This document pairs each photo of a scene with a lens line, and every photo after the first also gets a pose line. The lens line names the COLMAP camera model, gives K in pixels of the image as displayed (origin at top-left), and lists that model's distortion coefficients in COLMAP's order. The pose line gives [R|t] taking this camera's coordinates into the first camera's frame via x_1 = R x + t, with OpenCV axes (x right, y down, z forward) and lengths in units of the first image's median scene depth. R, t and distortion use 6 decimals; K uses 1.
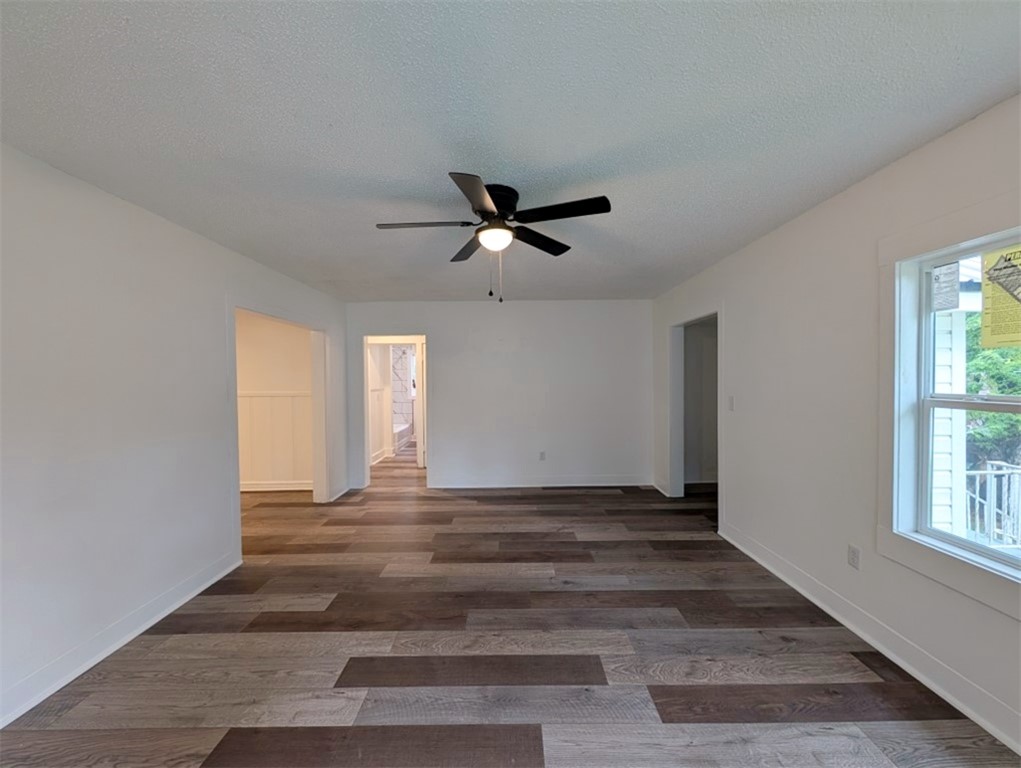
lens RADIAL K [[391.9, 0, 510.5], [0, 391.9, 384.0], [0, 0, 1]] dist [0.001070, 0.000019]
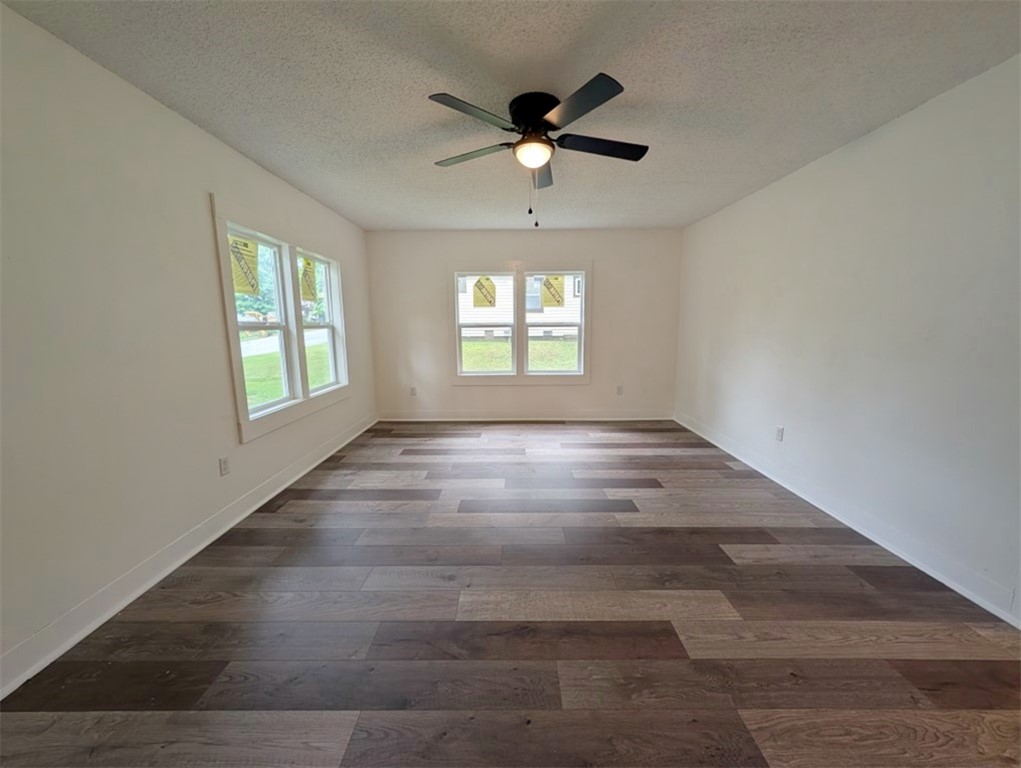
lens RADIAL K [[391.9, 0, 510.5], [0, 391.9, 384.0], [0, 0, 1]] dist [0.001070, 0.000019]
pose [[-0.999854, 0.016795, 0.003303, 0.025447], [0.017111, 0.985539, 0.168582, 0.022694], [-0.000423, 0.168614, -0.985682, 2.066871]]
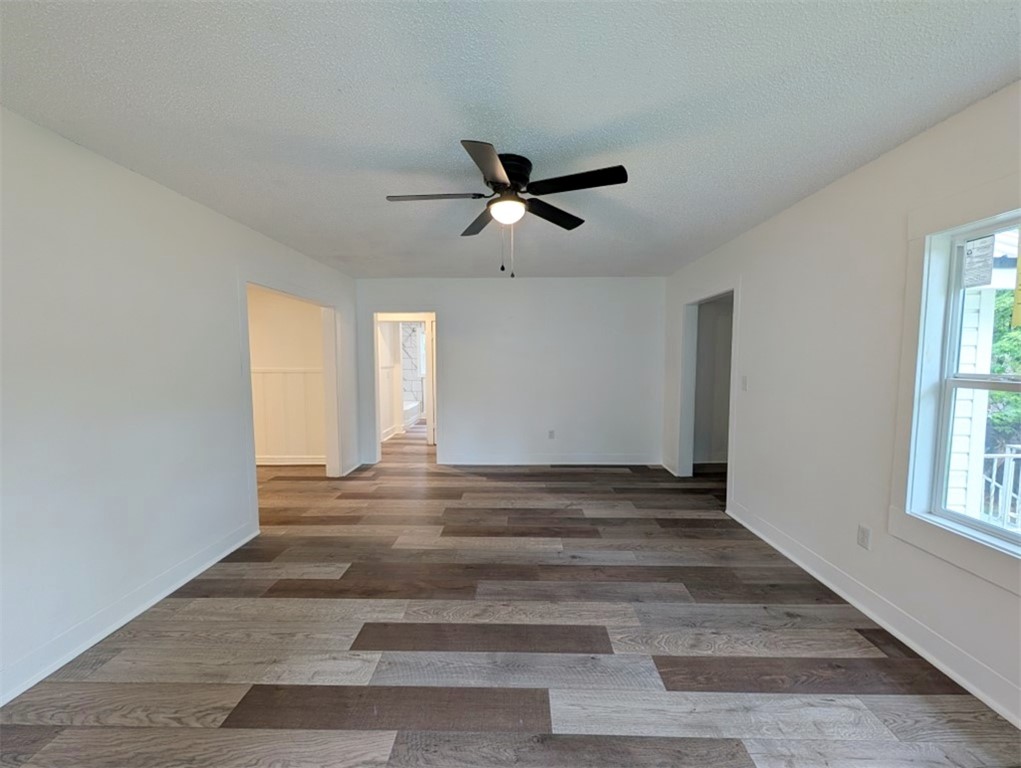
lens RADIAL K [[391.9, 0, 510.5], [0, 391.9, 384.0], [0, 0, 1]] dist [0.001070, 0.000019]
pose [[0.999723, 0.009474, -0.021535, -0.005687], [-0.008338, 0.998599, 0.052252, 0.006844], [0.022000, -0.052058, 0.998402, 0.003041]]
